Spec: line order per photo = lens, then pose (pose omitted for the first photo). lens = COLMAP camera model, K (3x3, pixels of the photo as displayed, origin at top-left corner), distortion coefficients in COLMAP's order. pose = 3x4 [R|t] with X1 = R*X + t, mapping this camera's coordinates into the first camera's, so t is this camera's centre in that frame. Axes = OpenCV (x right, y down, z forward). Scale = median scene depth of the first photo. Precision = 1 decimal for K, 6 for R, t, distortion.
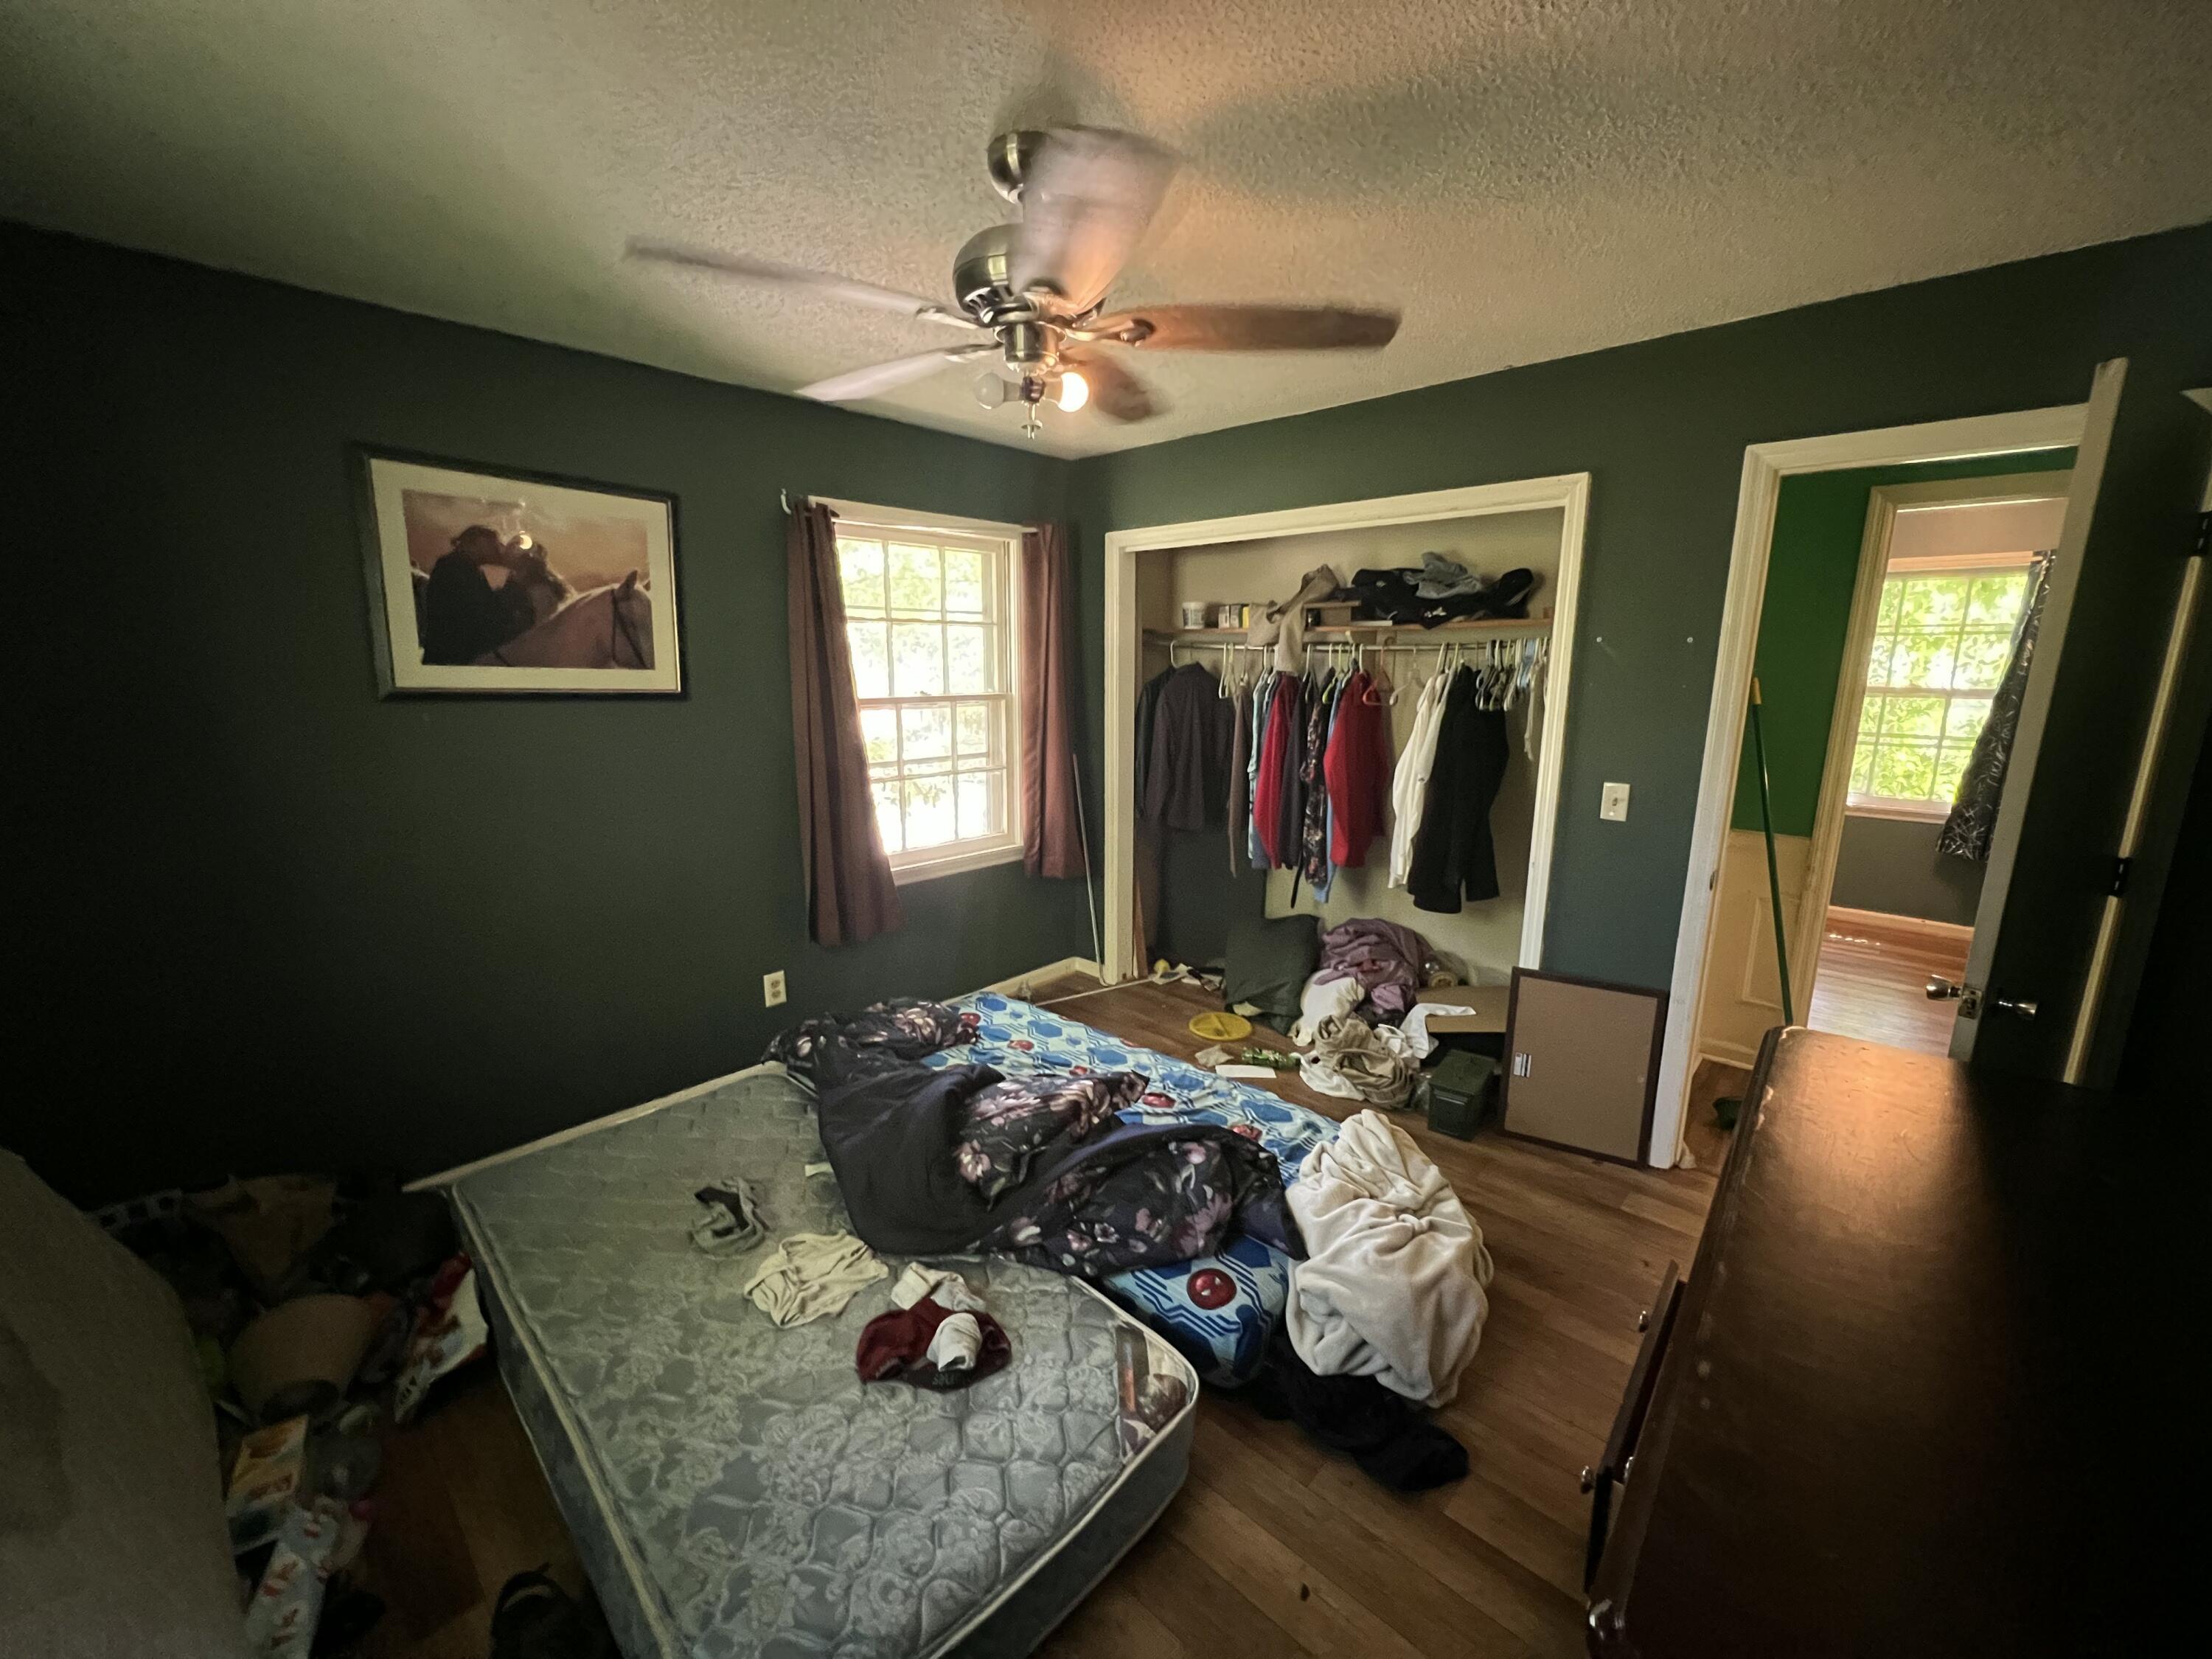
lens RADIAL K [[889.9, 0, 1105.8], [0, 889.9, 837.4], [0, 0, 1]] dist [-0.001098, 0.000754]
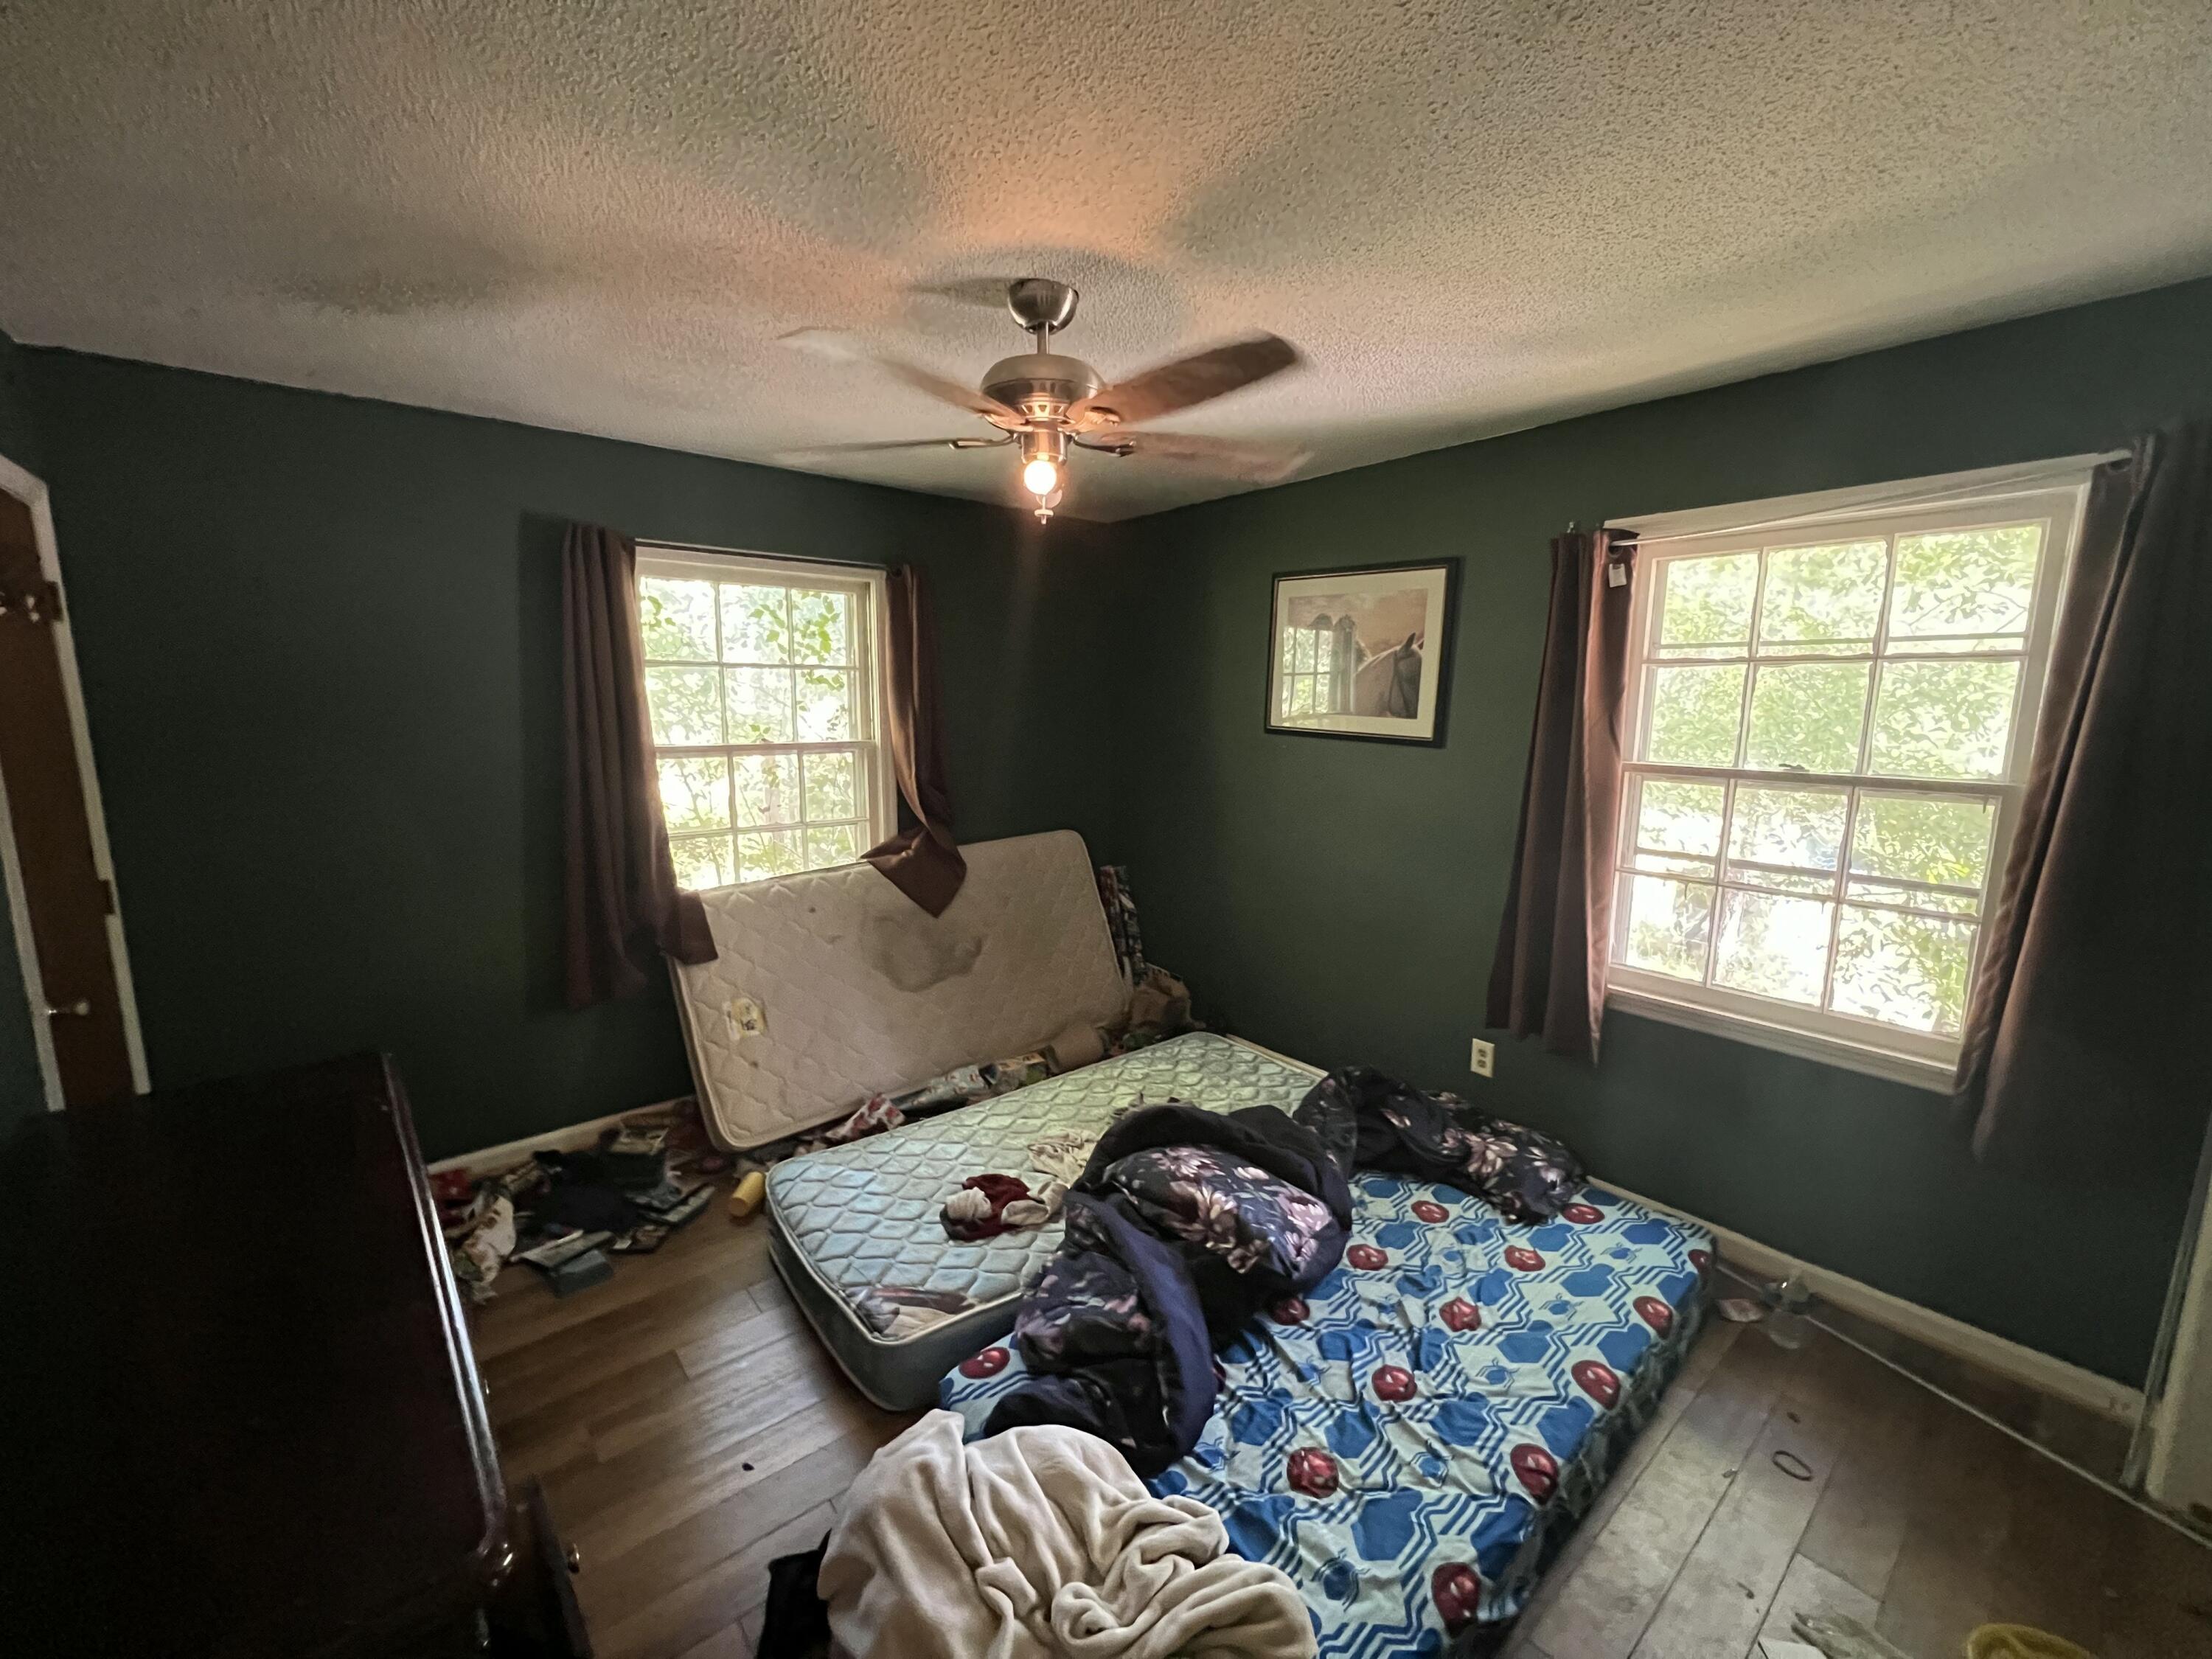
lens RADIAL K [[889.9, 0, 1105.8], [0, 889.9, 837.4], [0, 0, 1]] dist [-0.001098, 0.000754]
pose [[-0.134441, 0.150876, -0.979368, 0.653984], [-0.204546, 0.962830, 0.176407, -0.159809], [0.969581, 0.224042, -0.098582, 0.751006]]
